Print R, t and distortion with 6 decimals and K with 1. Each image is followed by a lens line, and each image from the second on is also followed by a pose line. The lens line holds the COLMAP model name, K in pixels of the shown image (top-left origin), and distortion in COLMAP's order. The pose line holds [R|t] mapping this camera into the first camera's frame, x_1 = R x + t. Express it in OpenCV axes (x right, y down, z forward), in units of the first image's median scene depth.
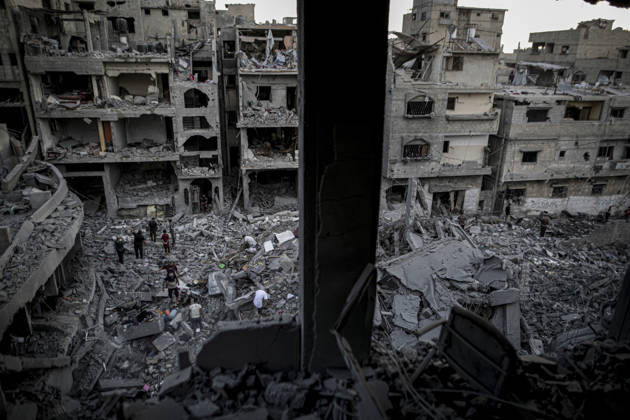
lens RADIAL K [[432.5, 0, 315.0], [0, 432.5, 210.0], [0, 0, 1]] dist [-0.055317, 0.052280]
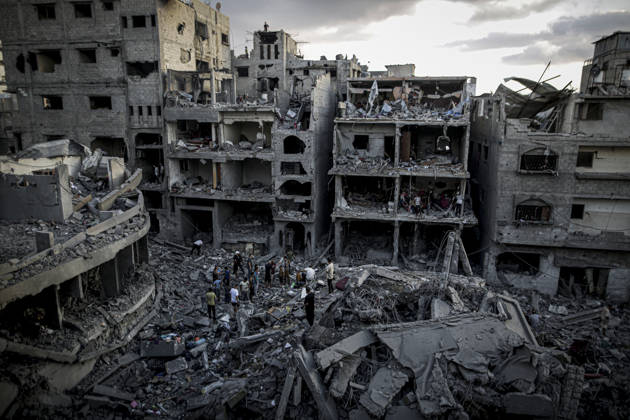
lens RADIAL K [[432.5, 0, 315.0], [0, 432.5, 210.0], [0, 0, 1]] dist [-0.055317, 0.052280]
pose [[0.910292, 0.078149, -0.406523, 0.200458], [-0.132509, 0.985358, -0.107293, 0.002610], [0.392186, 0.151536, 0.907319, 0.083158]]
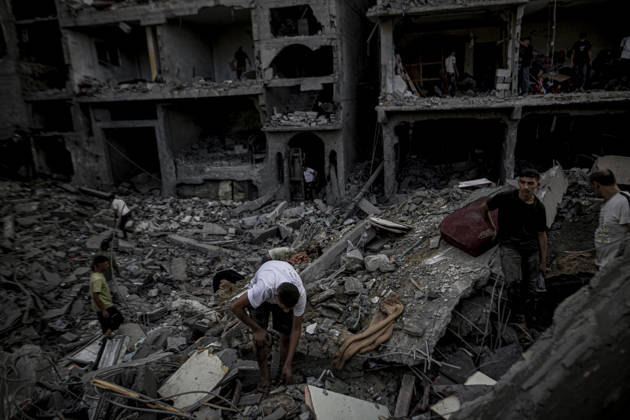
lens RADIAL K [[432.5, 0, 315.0], [0, 432.5, 210.0], [0, 0, 1]] dist [-0.055317, 0.052280]
pose [[0.890512, 0.058736, -0.451153, -0.007041], [-0.091151, 0.994559, -0.050436, 0.048067], [0.445736, 0.086037, 0.891020, 0.553950]]
